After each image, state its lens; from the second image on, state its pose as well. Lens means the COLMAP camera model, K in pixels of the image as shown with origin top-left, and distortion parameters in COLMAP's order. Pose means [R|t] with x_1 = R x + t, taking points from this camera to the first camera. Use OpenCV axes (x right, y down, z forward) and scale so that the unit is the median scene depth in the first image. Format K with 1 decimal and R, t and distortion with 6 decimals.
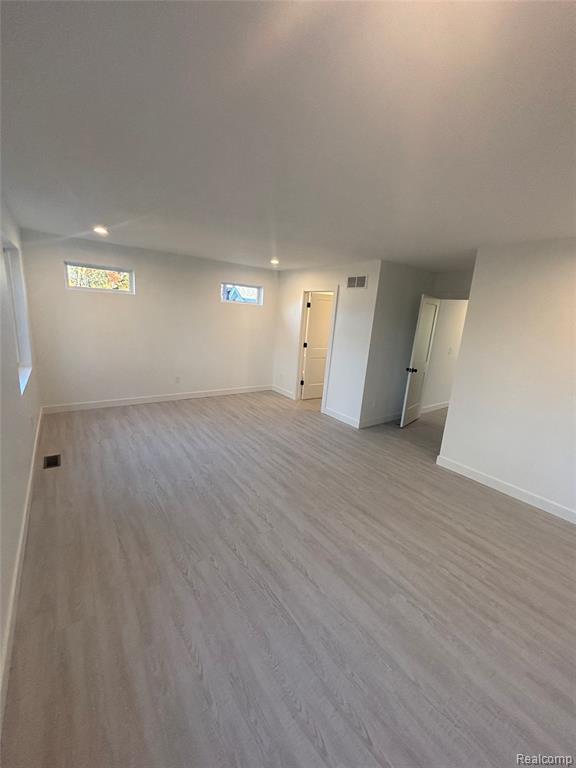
lens RADIAL K [[312.5, 0, 287.3], [0, 312.5, 378.8], [0, 0, 1]] dist [-0.005841, -0.000747]
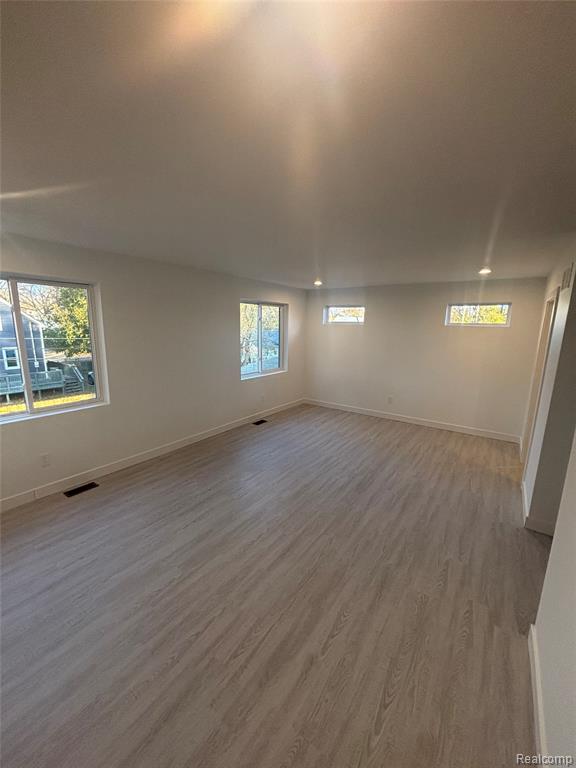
lens RADIAL K [[312.5, 0, 290.1], [0, 312.5, 381.2], [0, 0, 1]] dist [-0.005841, -0.000747]
pose [[0.325665, 0.110700, -0.938982, 0.788352], [-0.199107, 0.978881, 0.046348, -0.062472], [0.924283, 0.171864, 0.340829, 0.461806]]
